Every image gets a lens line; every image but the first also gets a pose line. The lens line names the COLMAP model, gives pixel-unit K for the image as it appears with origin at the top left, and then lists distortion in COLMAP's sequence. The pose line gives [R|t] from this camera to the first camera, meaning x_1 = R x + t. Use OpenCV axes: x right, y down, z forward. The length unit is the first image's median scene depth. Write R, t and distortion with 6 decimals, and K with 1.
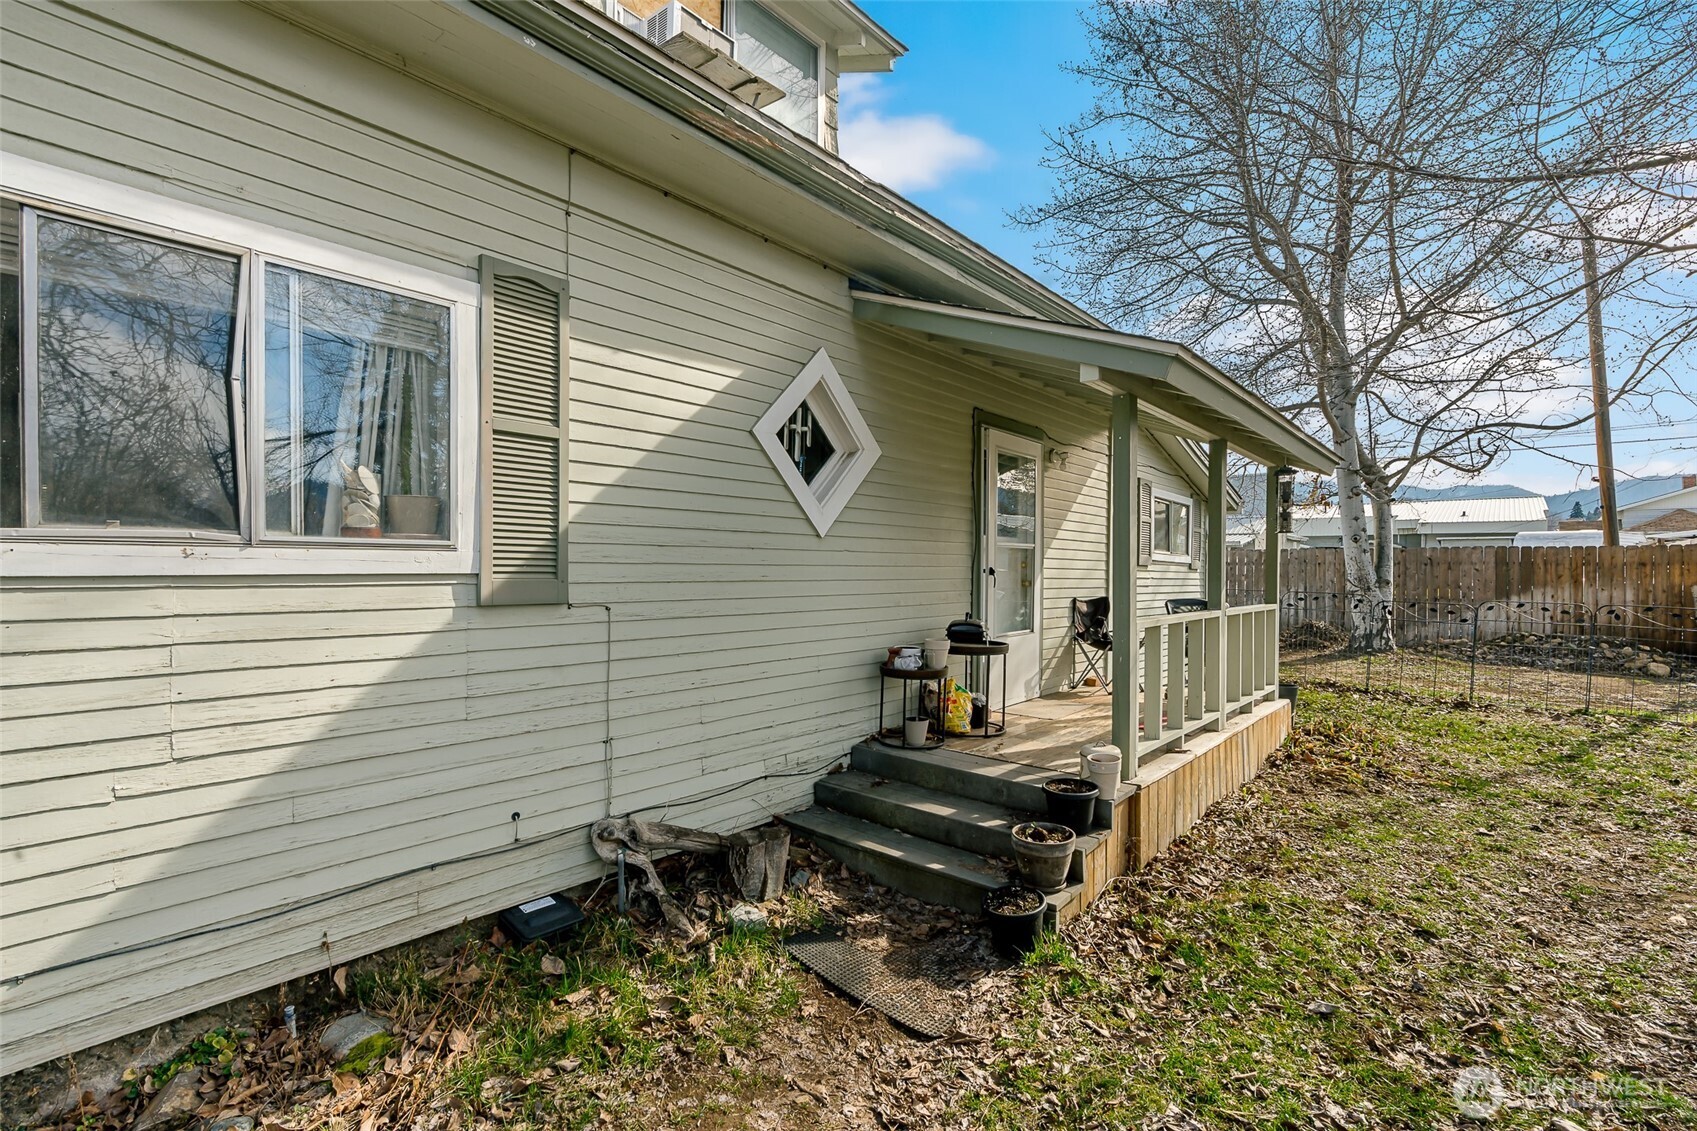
lens RADIAL K [[785.3, 0, 840.0], [0, 785.3, 571.3], [0, 0, 1]] dist [-0.009185, 0.001389]
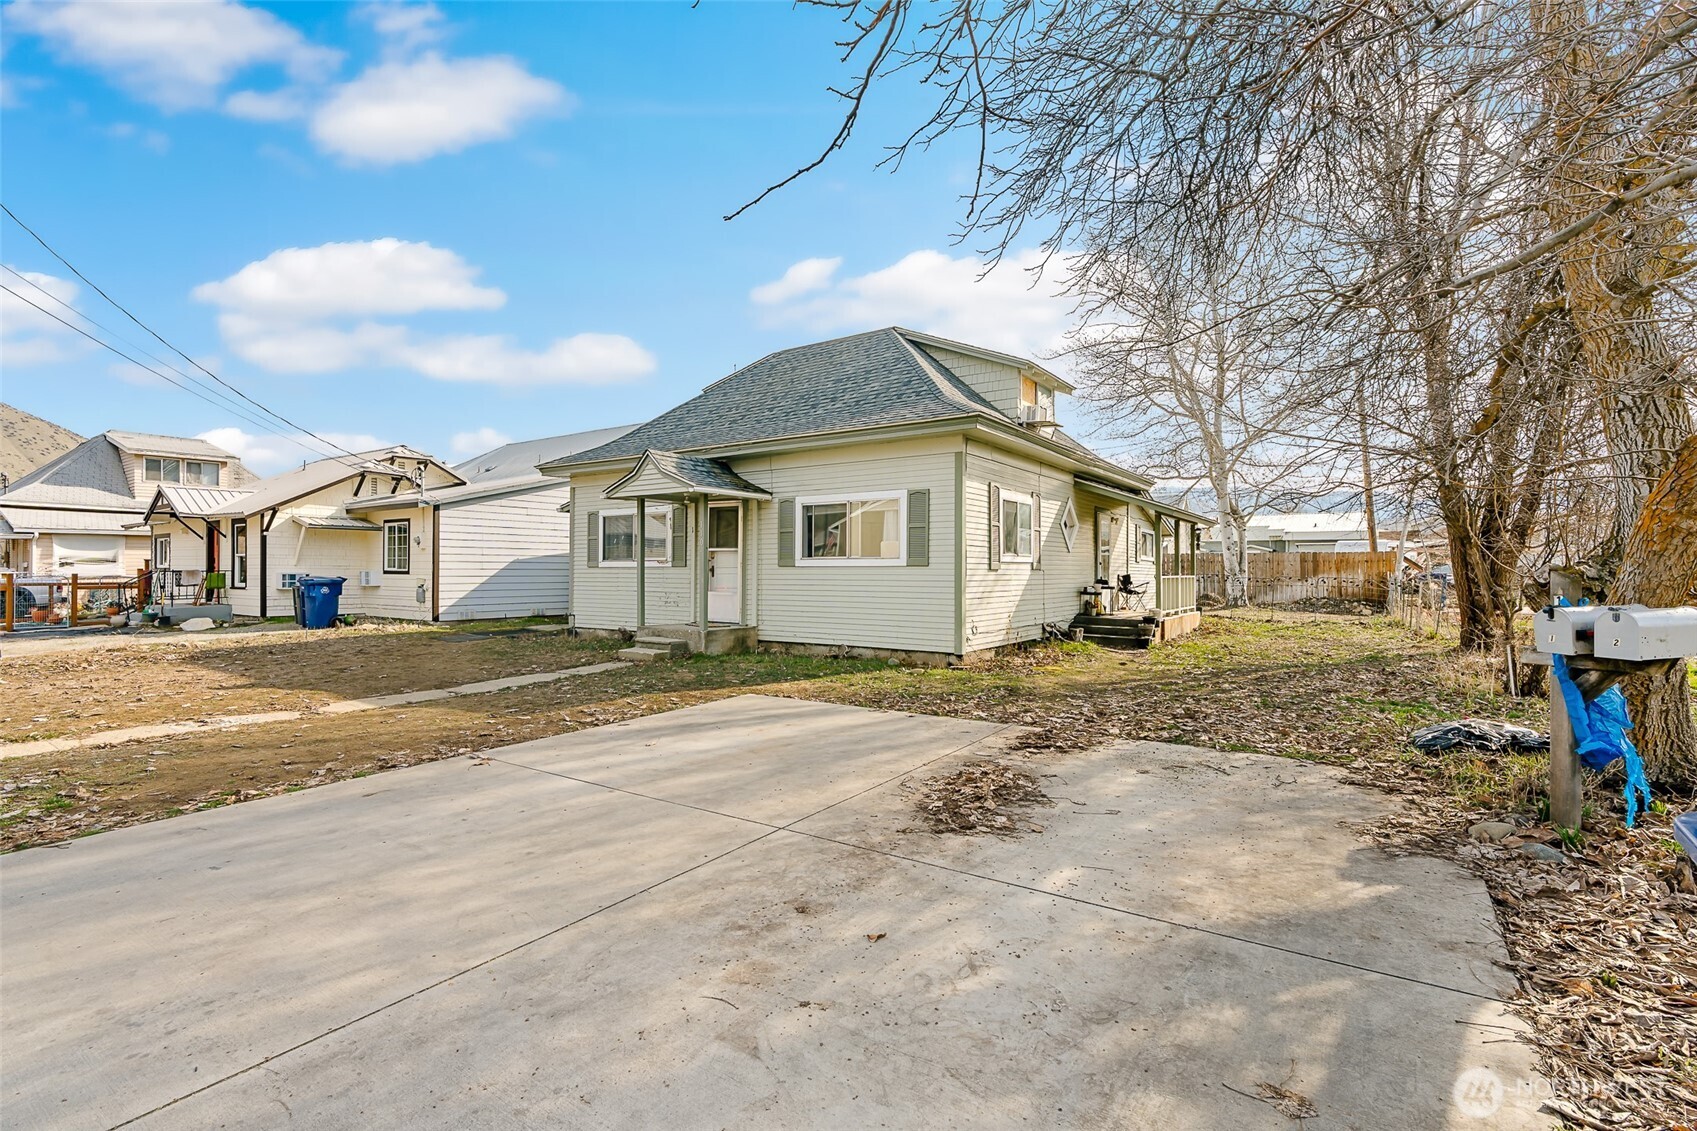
lens RADIAL K [[785.3, 0, 854.7], [0, 785.3, 562.4], [0, 0, 1]] dist [-0.009185, 0.001389]
pose [[0.993182, -0.004361, 0.116491, -0.494021], [0.006189, 0.999863, -0.015328, 0.016789], [-0.116408, 0.015944, 0.993074, -0.831345]]
